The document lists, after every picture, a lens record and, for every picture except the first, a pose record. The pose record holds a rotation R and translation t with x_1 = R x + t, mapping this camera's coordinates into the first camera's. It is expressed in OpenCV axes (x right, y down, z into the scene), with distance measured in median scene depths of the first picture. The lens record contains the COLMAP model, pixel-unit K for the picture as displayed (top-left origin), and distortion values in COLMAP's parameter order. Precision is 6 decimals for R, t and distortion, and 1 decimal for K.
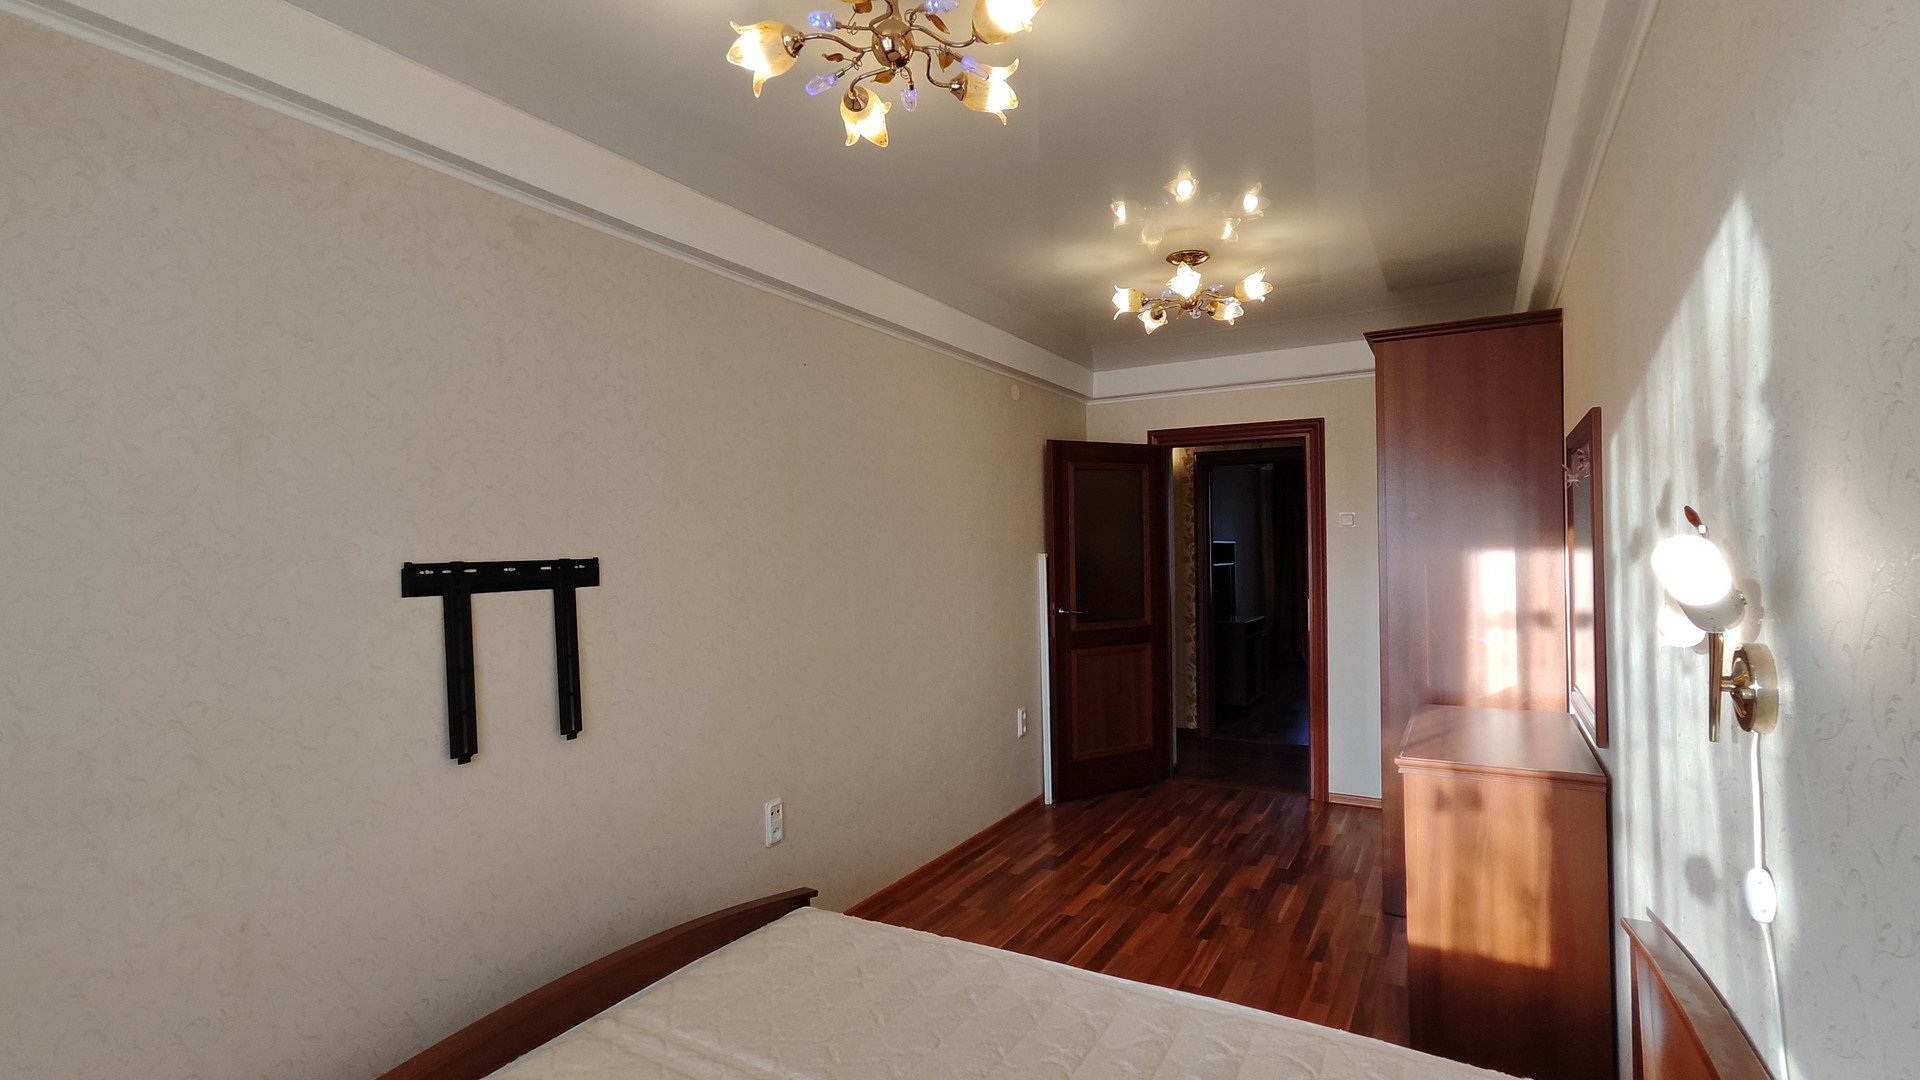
lens RADIAL K [[883.8, 0, 964.4], [0, 883.8, 546.8], [0, 0, 1]] dist [0.014410, 0.002106]
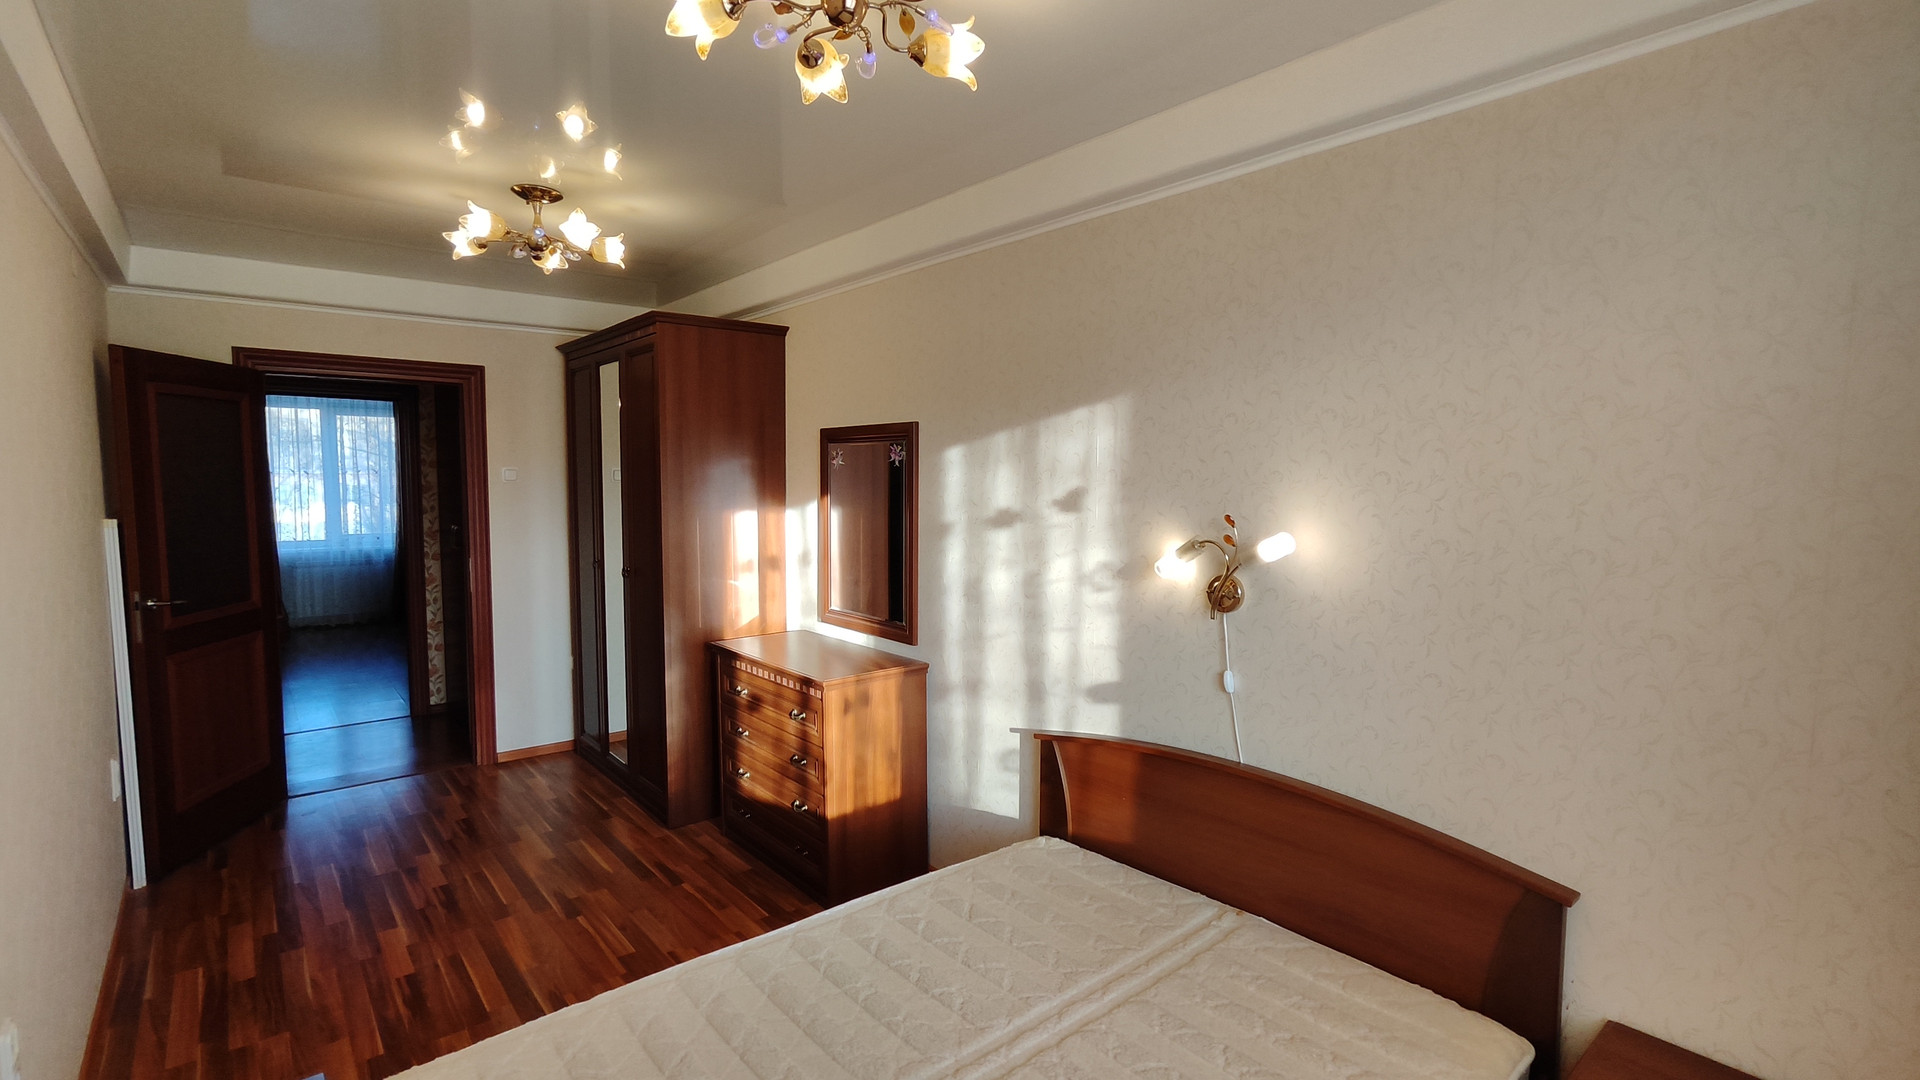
lens RADIAL K [[883.8, 0, 952.5], [0, 883.8, 544.8], [0, 0, 1]] dist [0.014410, 0.002106]
pose [[0.362336, -0.061421, 0.930021, -0.462823], [-0.008516, 0.997567, 0.069199, -0.037502], [-0.932008, -0.032993, 0.360932, 0.274860]]
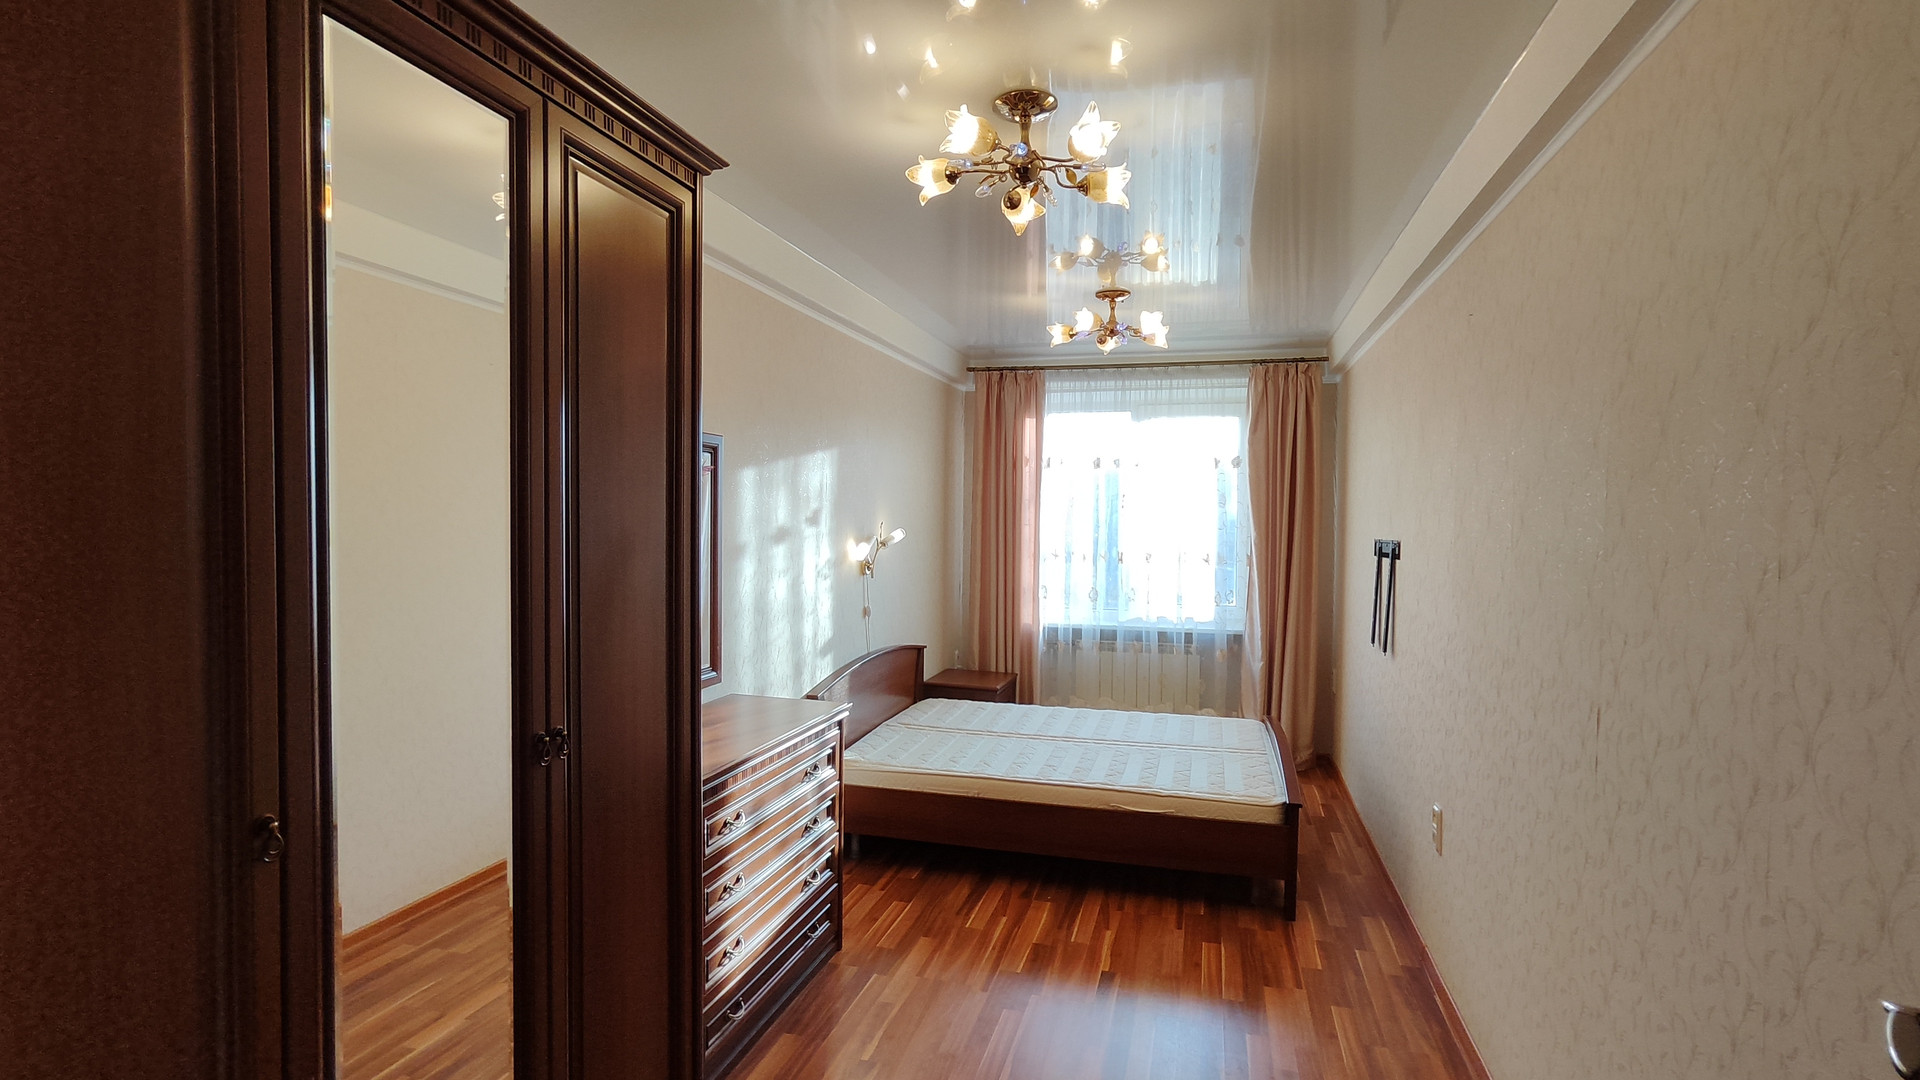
lens RADIAL K [[883.8, 0, 954.4], [0, 883.8, 543.1], [0, 0, 1]] dist [0.014410, 0.002106]
pose [[-0.974060, -0.005034, -0.226233, 0.435136], [-0.012328, 0.999448, 0.030838, -0.026847], [0.225953, 0.032827, -0.973585, 1.623421]]
